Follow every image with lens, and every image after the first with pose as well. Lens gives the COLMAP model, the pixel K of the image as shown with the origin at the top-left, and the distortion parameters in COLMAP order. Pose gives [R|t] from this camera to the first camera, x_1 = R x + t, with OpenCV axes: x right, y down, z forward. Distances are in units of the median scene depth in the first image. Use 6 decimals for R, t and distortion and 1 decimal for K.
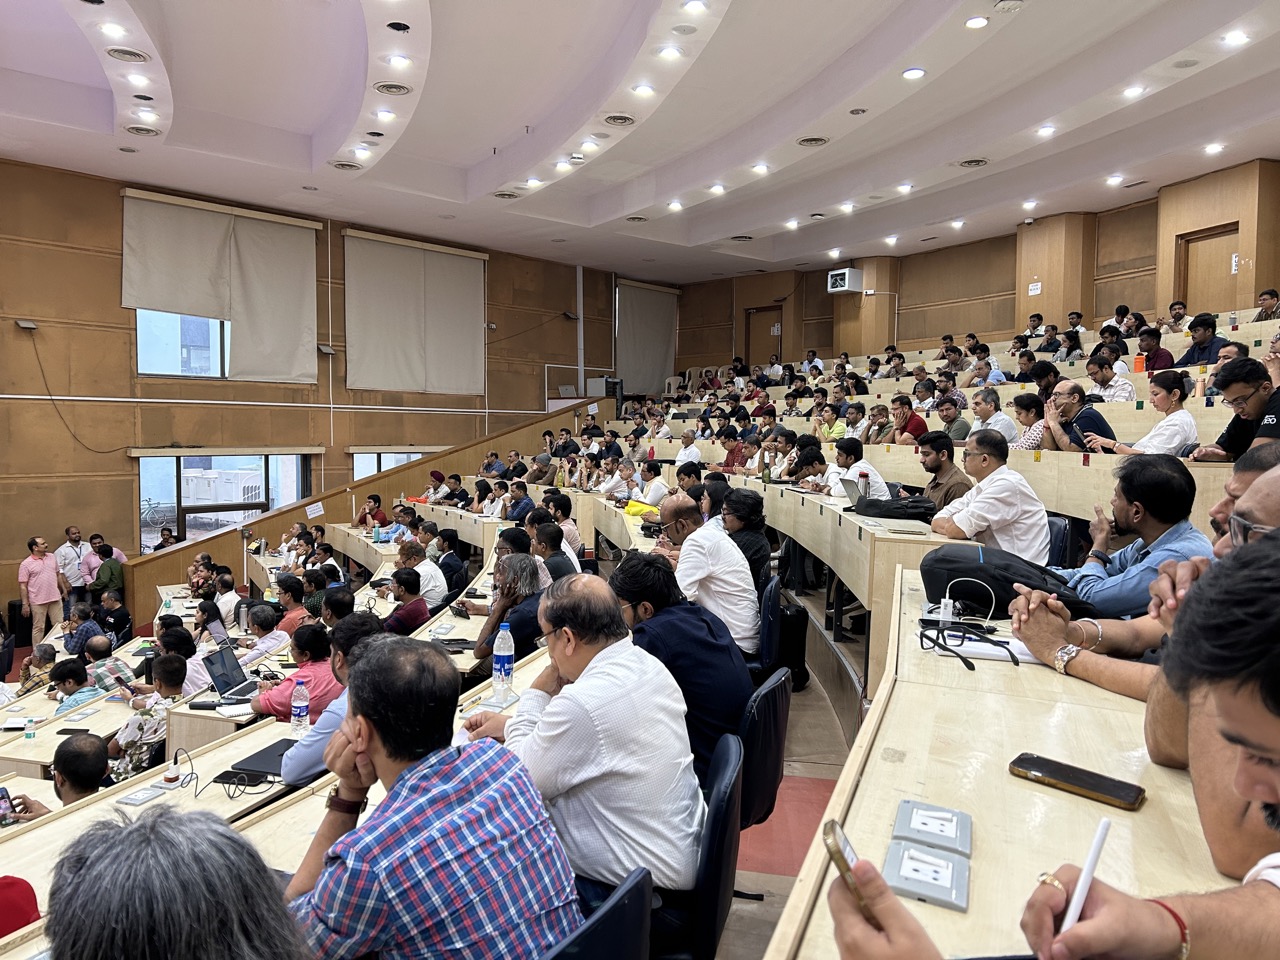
lens RADIAL K [[971.6, 0, 639.7], [0, 971.6, 479.8], [0, 0, 1]] dist [0.001482, 0.000767]
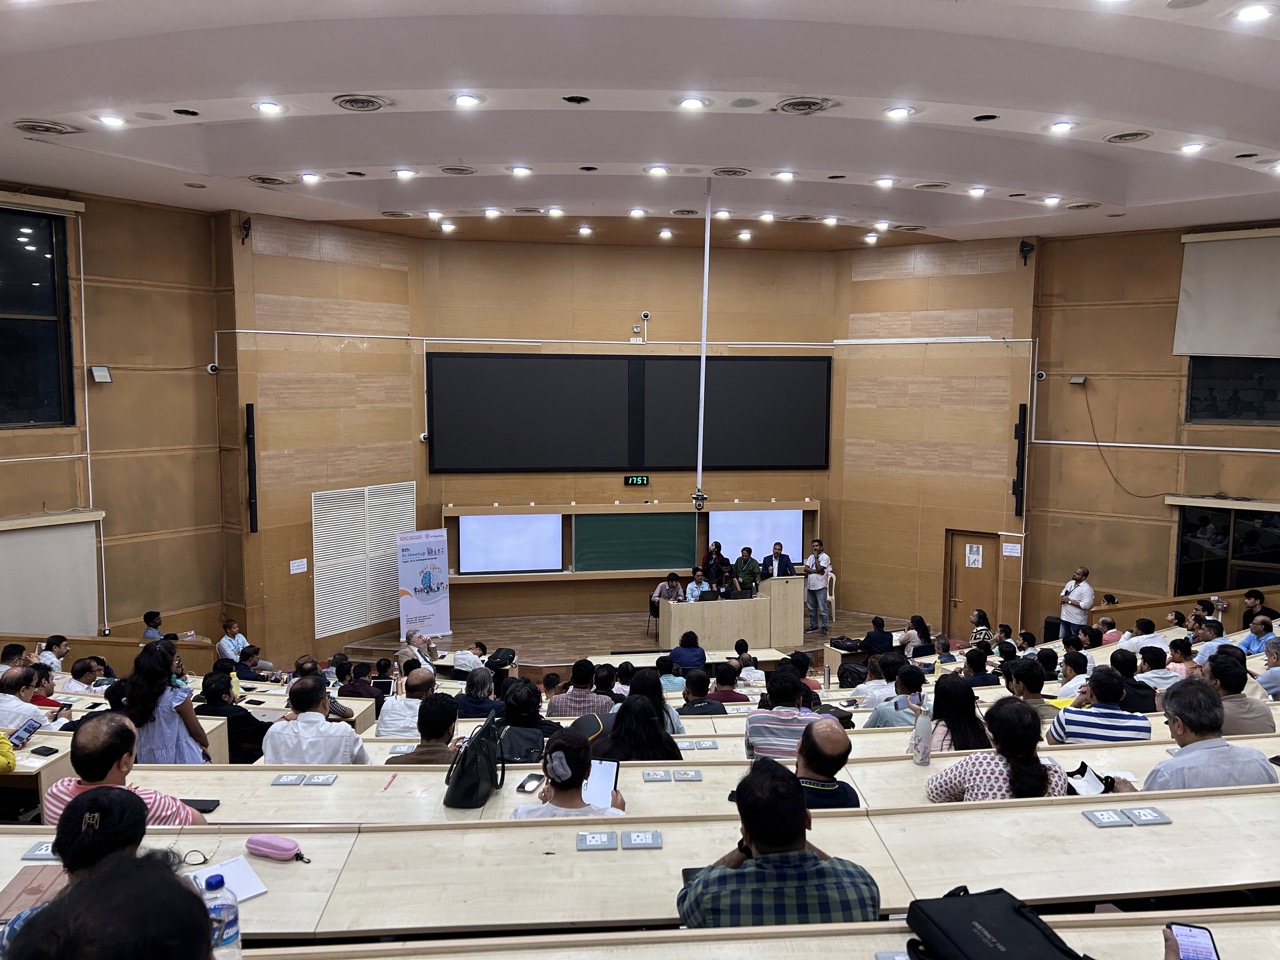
lens RADIAL K [[971.6, 0, 639.7], [0, 971.6, 480.1], [0, 0, 1]] dist [0.001482, 0.000767]
pose [[0.033401, 0.080131, -0.996225, 0.472911], [-0.066926, 0.994723, 0.077766, -0.092591], [0.997199, 0.064076, 0.038587, 0.431204]]
